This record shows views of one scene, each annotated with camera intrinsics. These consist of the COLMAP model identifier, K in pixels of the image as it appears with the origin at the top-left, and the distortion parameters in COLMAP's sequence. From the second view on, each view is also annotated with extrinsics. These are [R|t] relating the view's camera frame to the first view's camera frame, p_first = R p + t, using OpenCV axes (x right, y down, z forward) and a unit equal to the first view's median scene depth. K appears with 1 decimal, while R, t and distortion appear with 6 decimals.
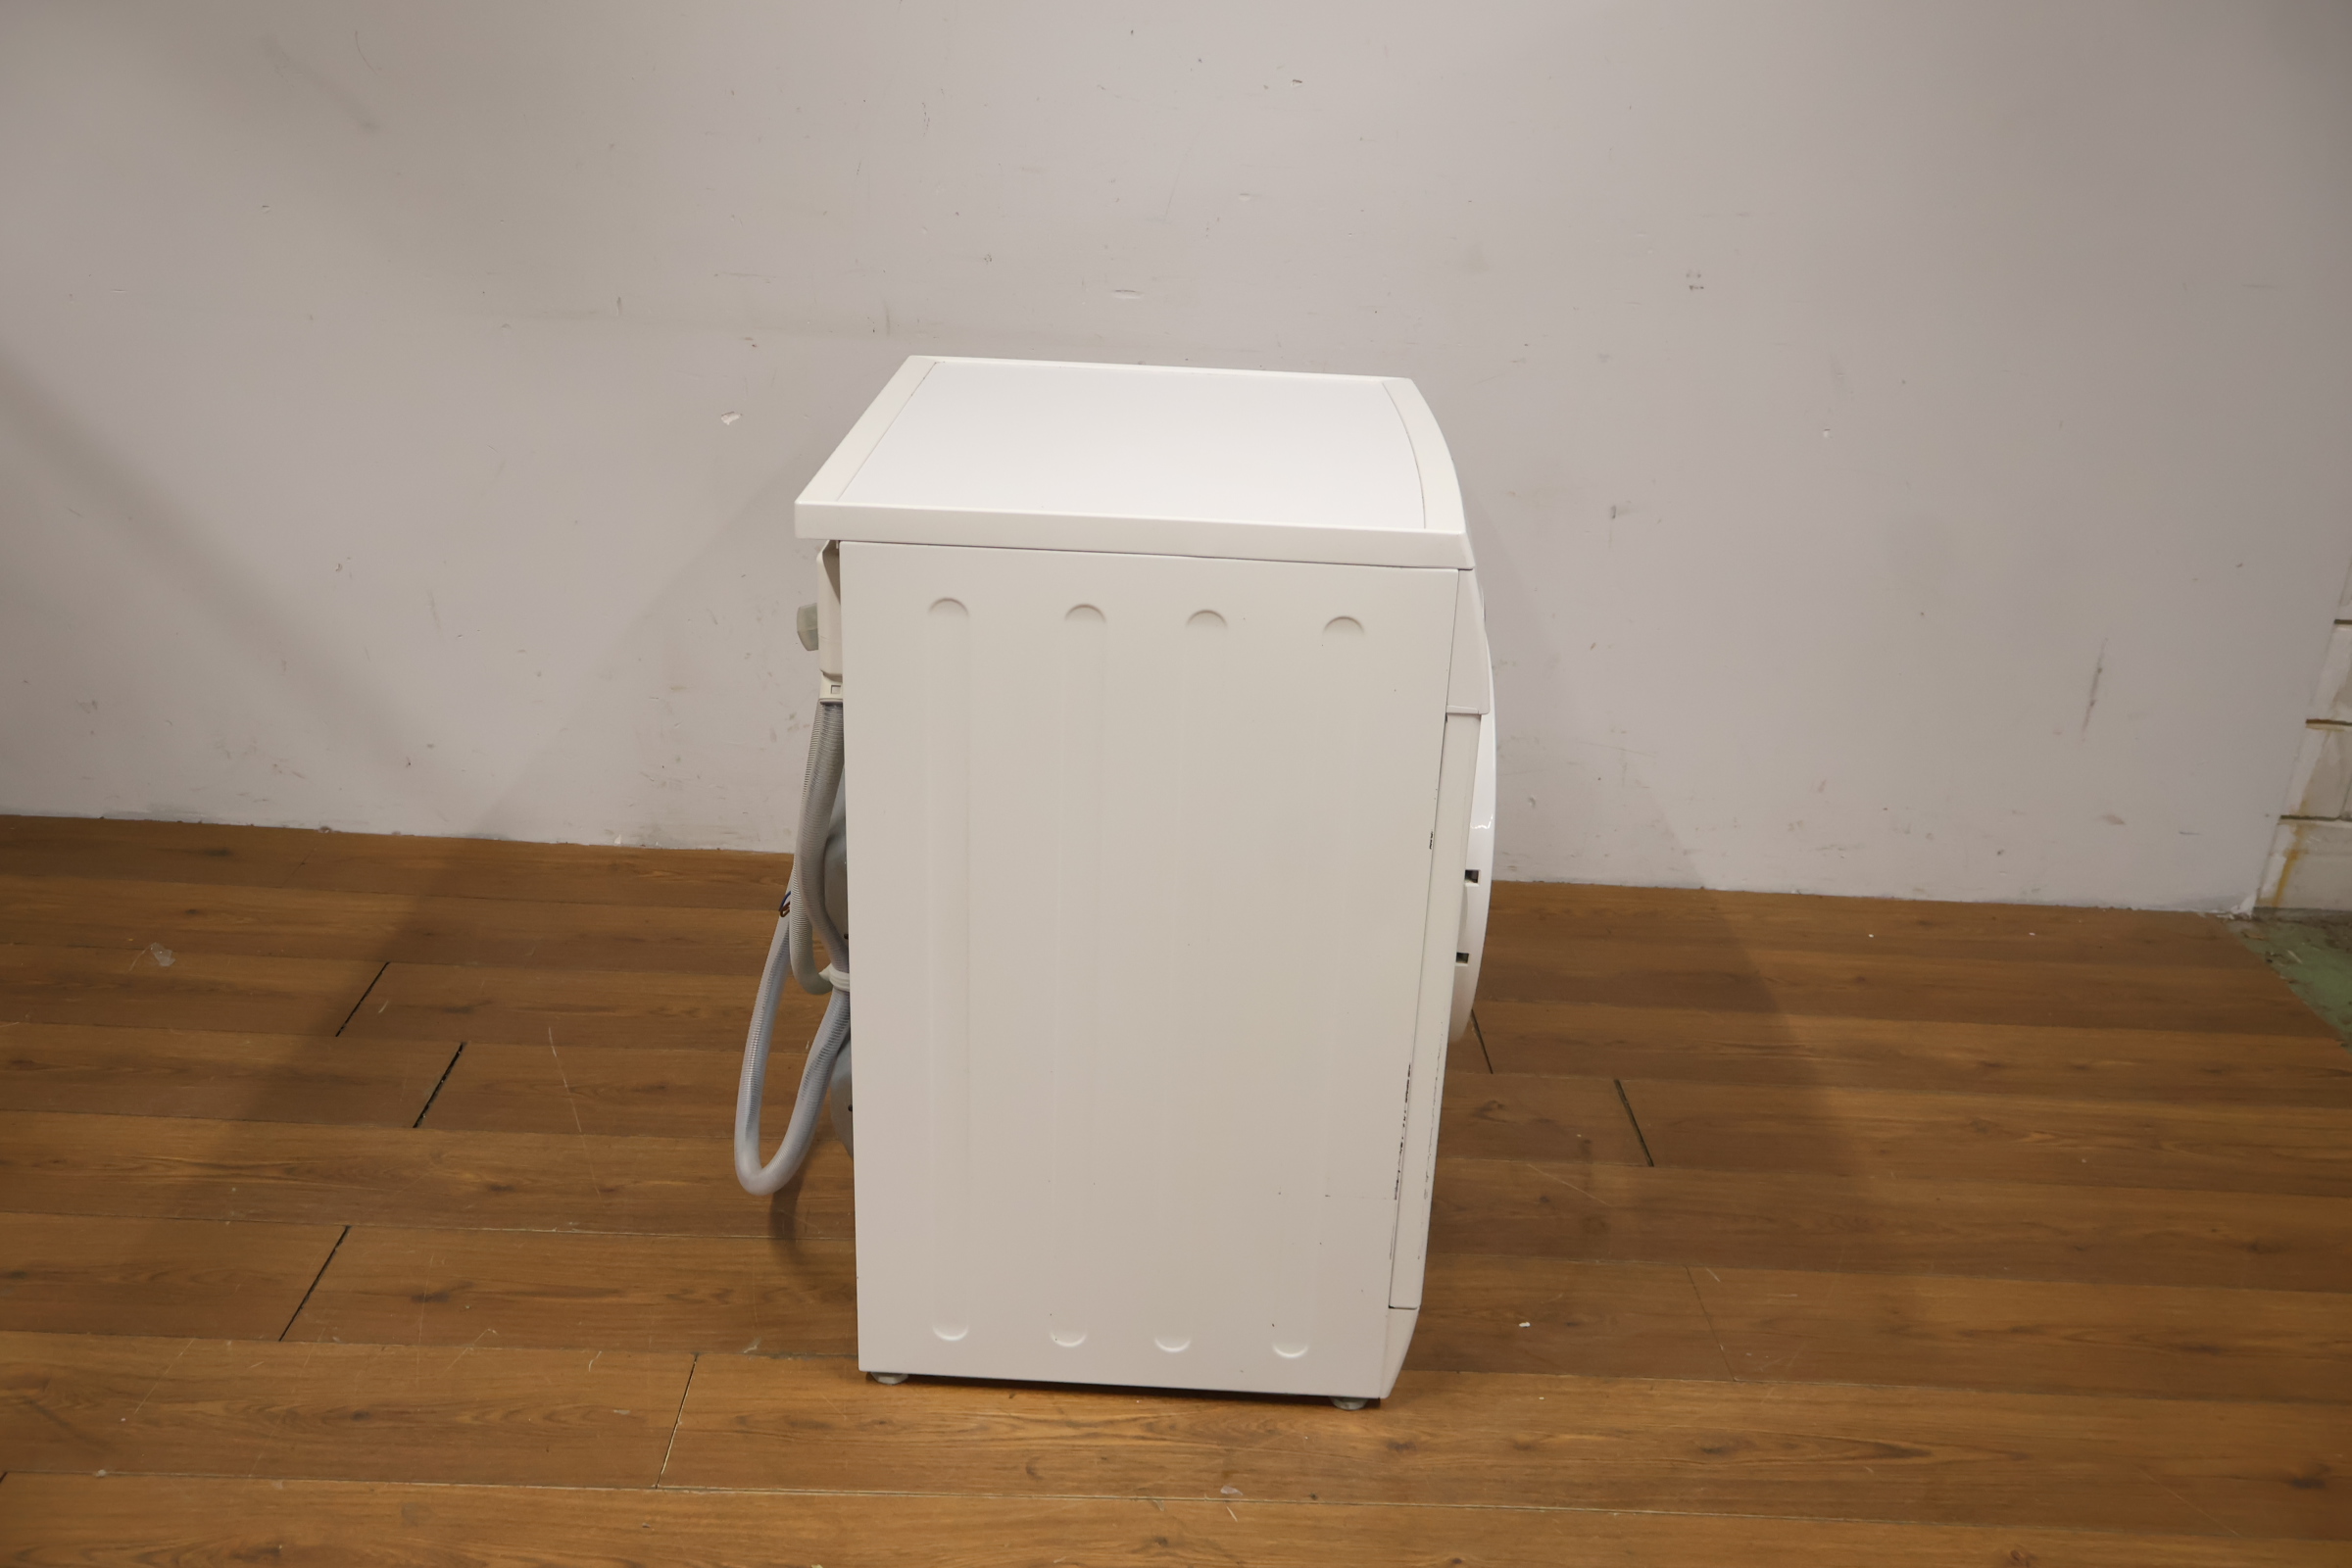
lens RADIAL K [[2164.7, 0, 1170.5], [0, 2164.7, 782.6], [0, 0, 1]] dist [-0.003982, 0.009561]
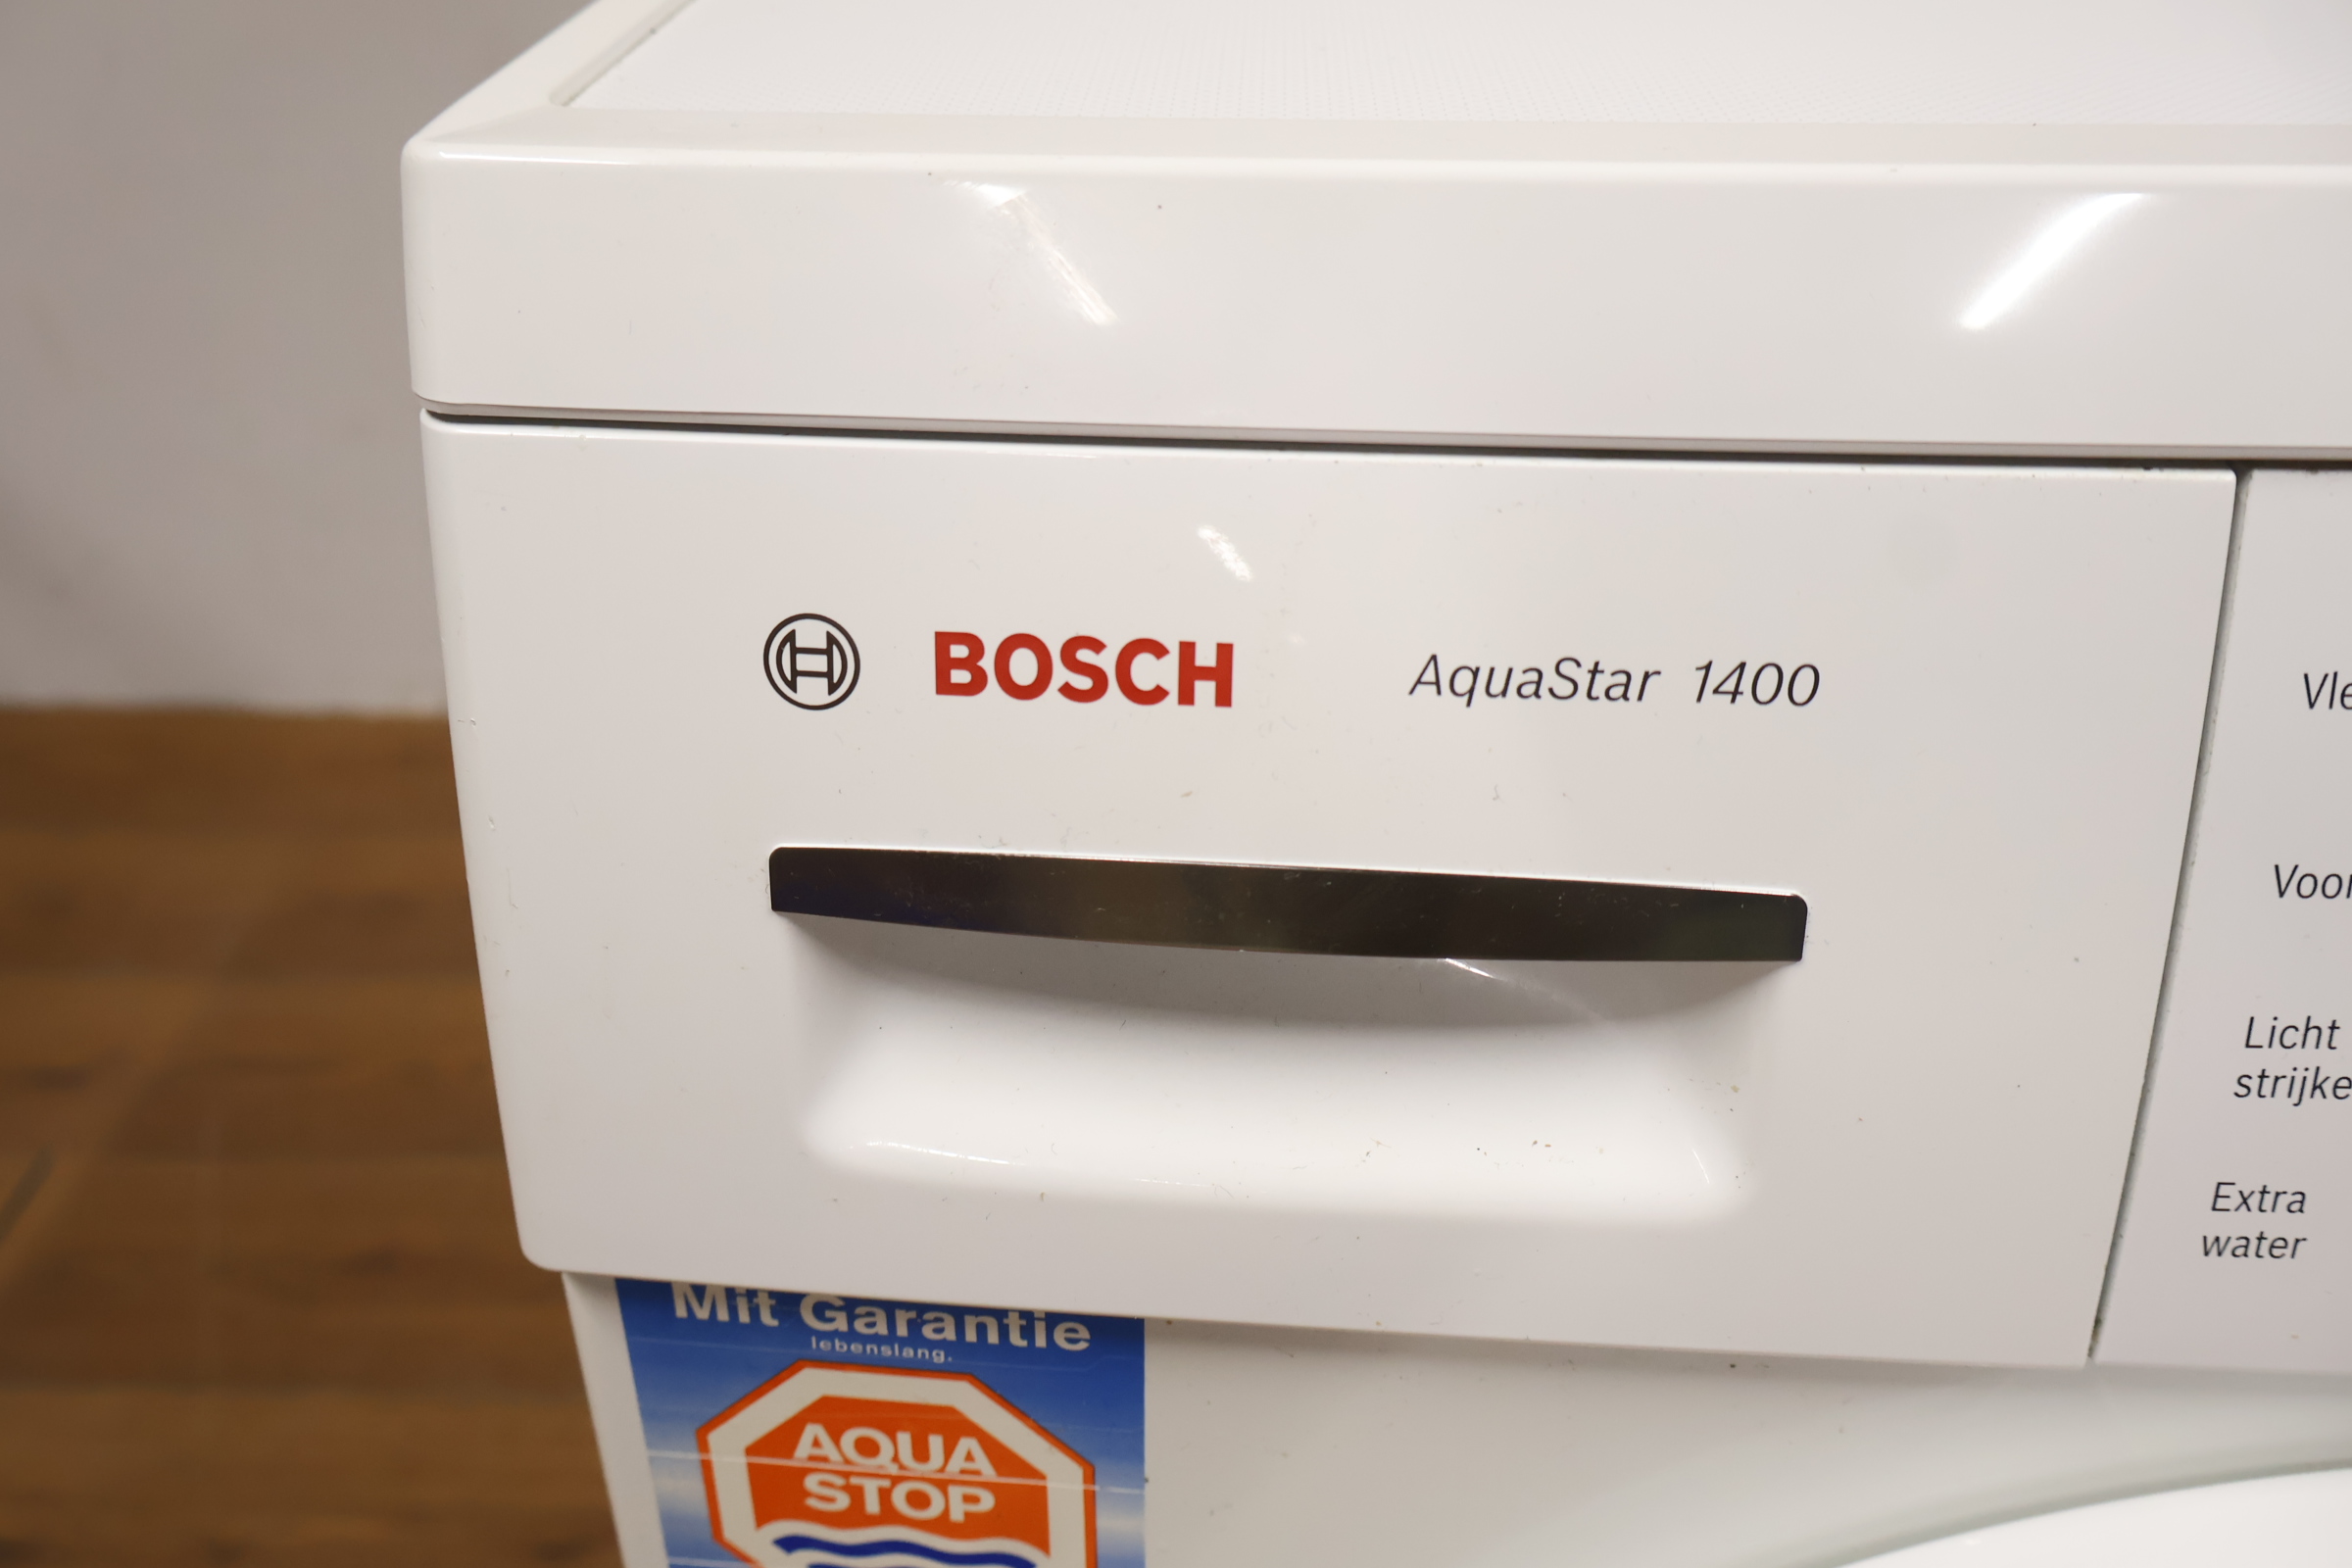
lens RADIAL K [[2156.5, 0, 1131.4], [0, 2156.5, 732.3], [0, 0, 1]] dist [-0.023980, -0.003294]
pose [[0.995462, -0.022274, -0.092514, -0.008044], [0.035717, 0.988595, 0.146301, -0.057672], [0.088200, -0.148942, 0.984905, 0.572765]]
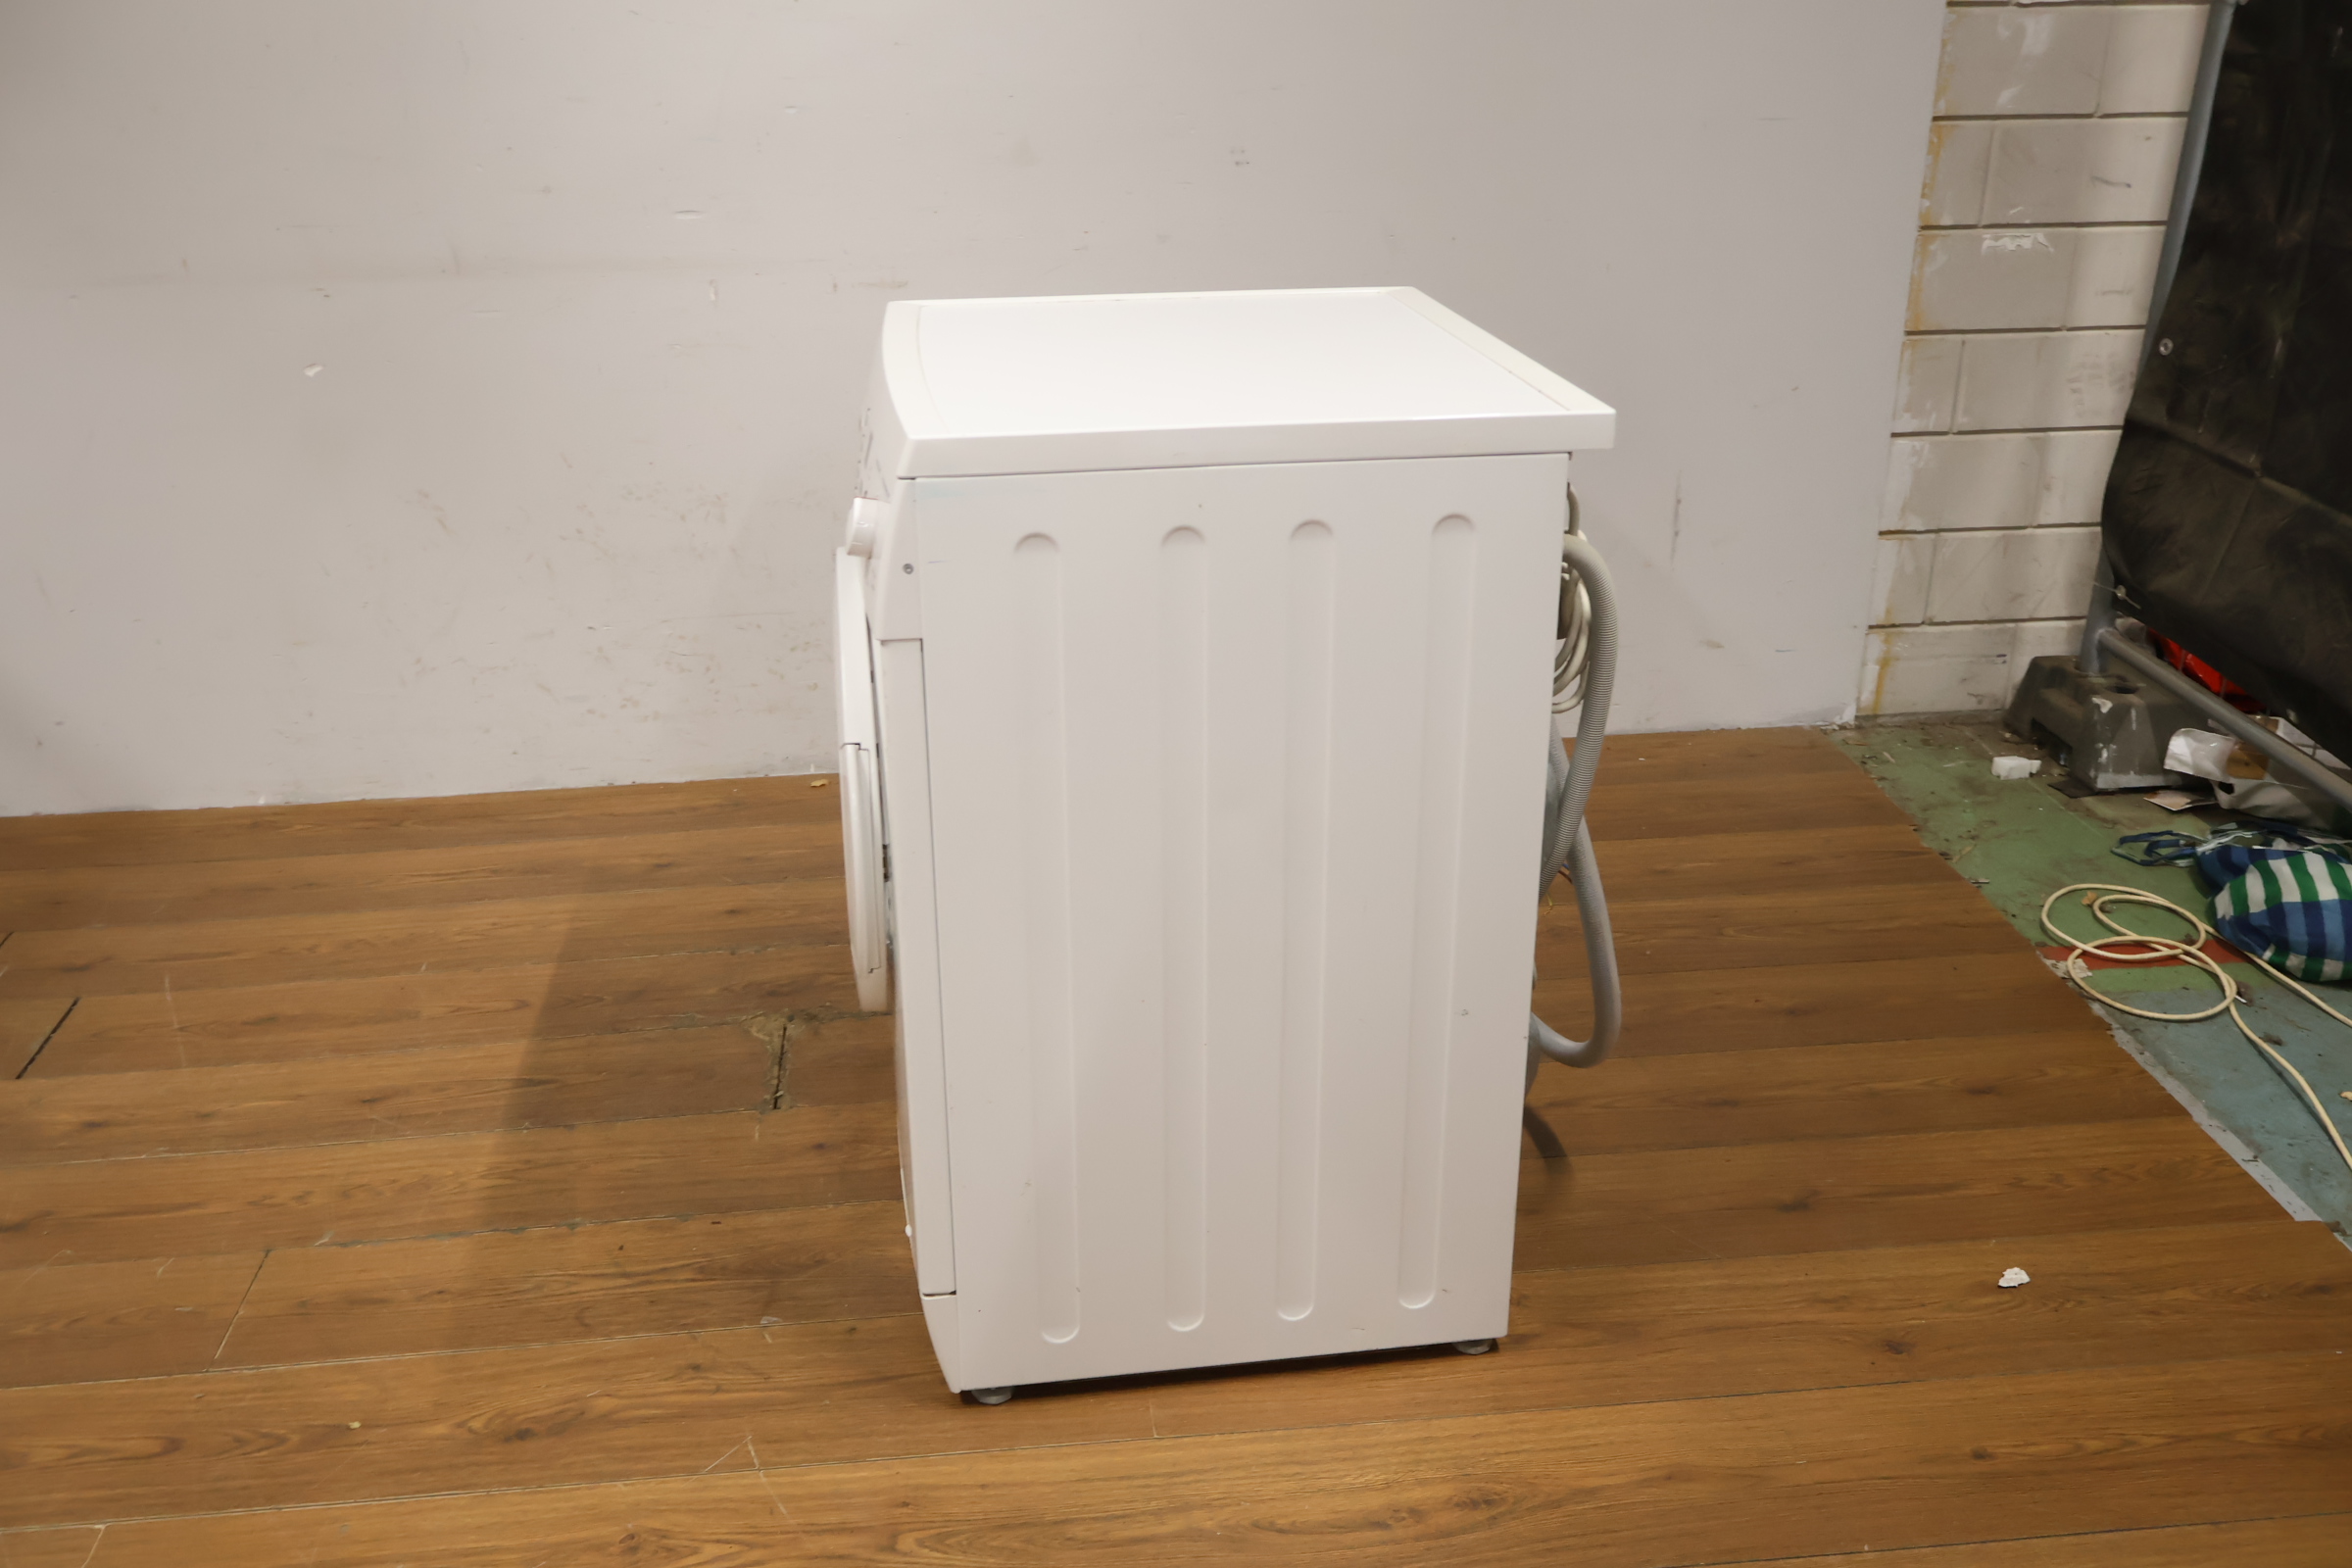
lens RADIAL K [[2168.0, 0, 1194.4], [0, 2168.0, 789.8], [0, 0, 1]] dist [-0.010268, 0.010670]
pose [[0.994030, -0.095616, 0.052557, 0.167615], [0.094874, 0.995354, 0.016438, 0.062346], [-0.053884, -0.011354, 0.998483, -0.047346]]
